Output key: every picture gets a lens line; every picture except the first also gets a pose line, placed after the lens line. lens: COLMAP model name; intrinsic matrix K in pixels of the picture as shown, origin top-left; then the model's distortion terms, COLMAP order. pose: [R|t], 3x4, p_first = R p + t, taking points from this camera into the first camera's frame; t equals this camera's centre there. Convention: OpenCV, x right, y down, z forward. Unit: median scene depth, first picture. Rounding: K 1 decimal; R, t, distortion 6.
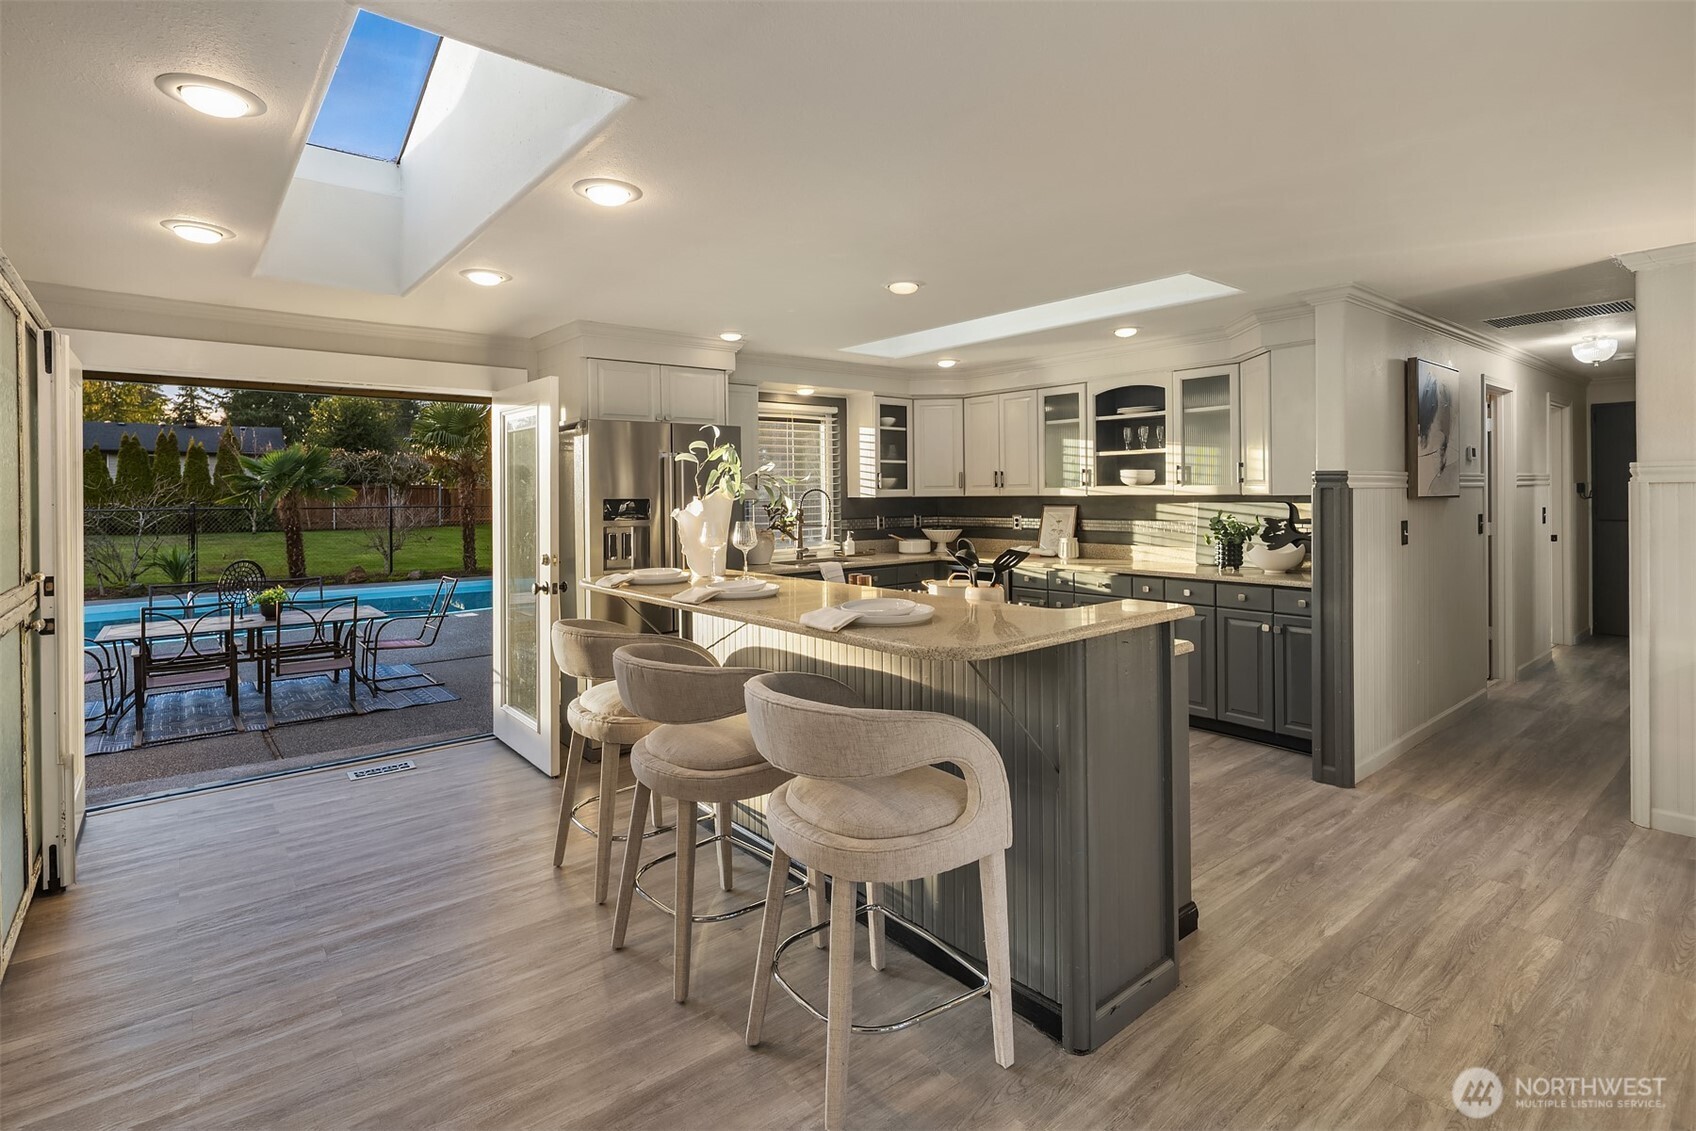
lens RADIAL K [[816.1, 0, 844.2], [0, 816.1, 498.6], [0, 0, 1]] dist [-0.000500, -0.000459]
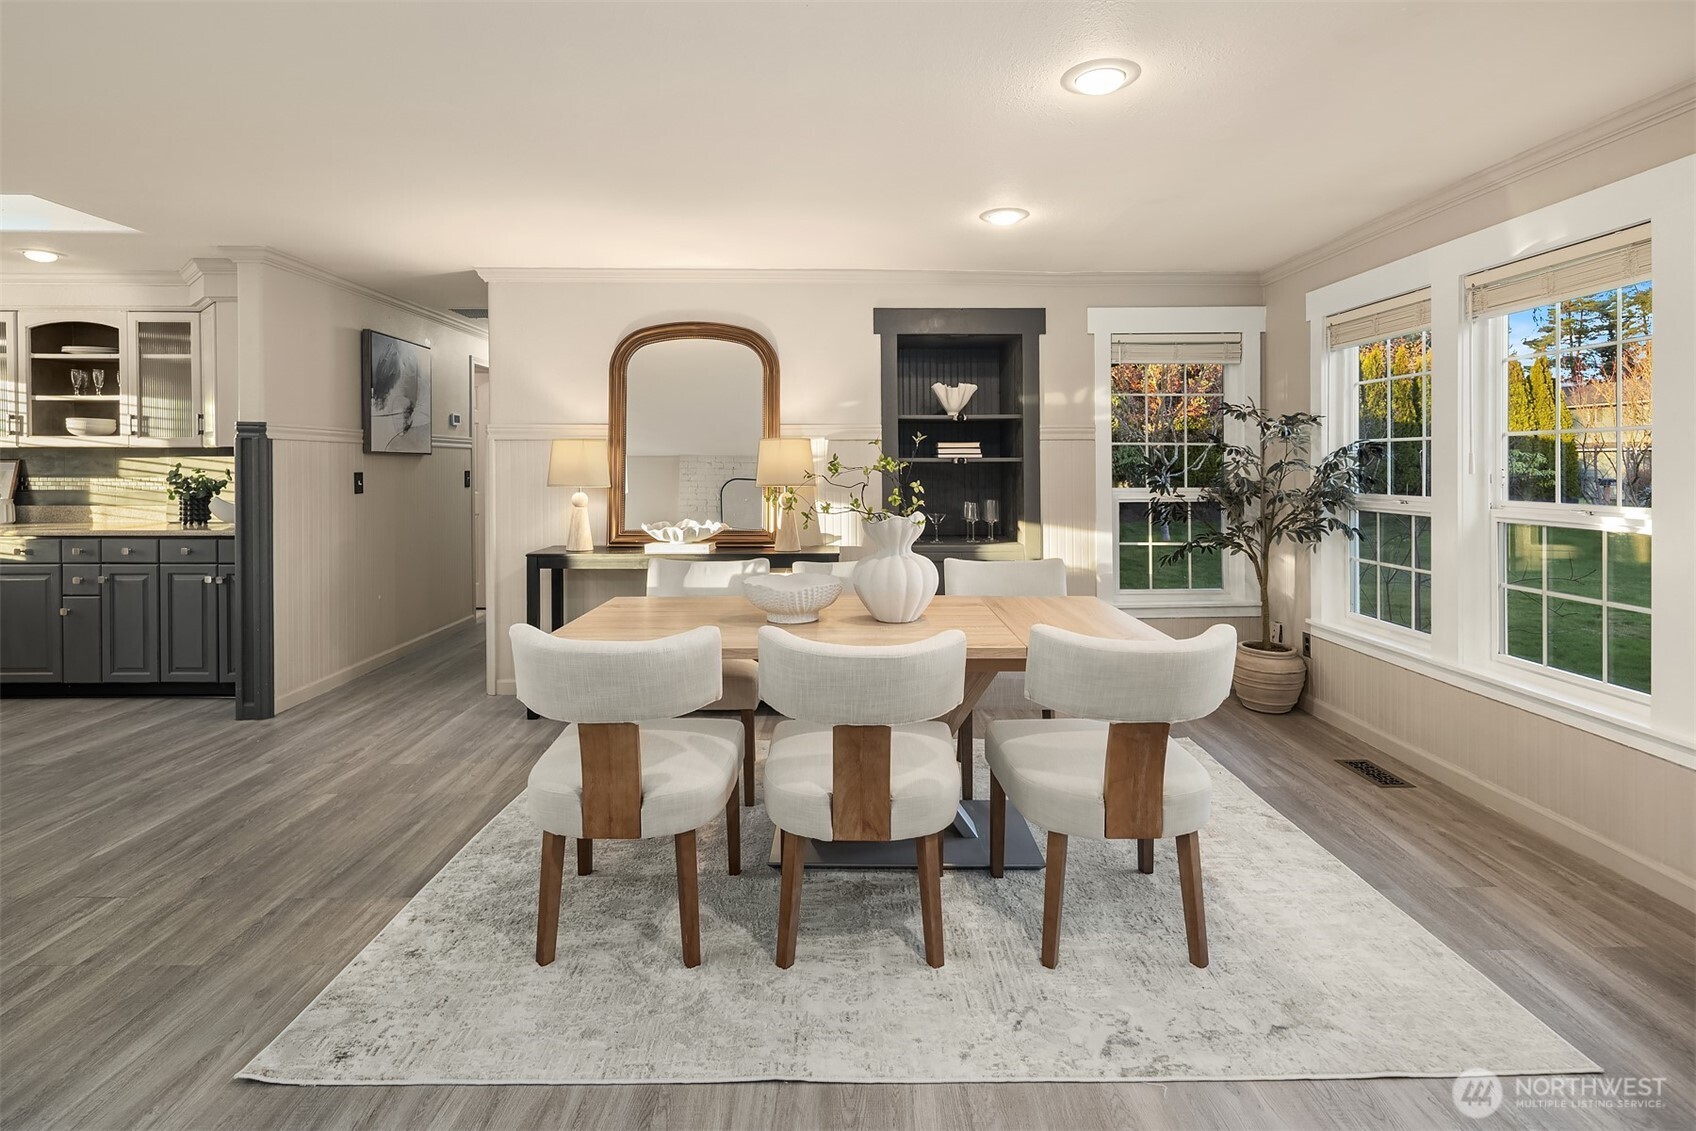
lens RADIAL K [[816.1, 0, 852.9], [0, 816.1, 478.7], [0, 0, 1]] dist [-0.000500, -0.000459]
pose [[0.619470, -0.002386, 0.785017, 0.192342], [-0.002188, 0.999986, 0.004766, 0.024454], [-0.785017, -0.004670, 0.619456, -0.200763]]
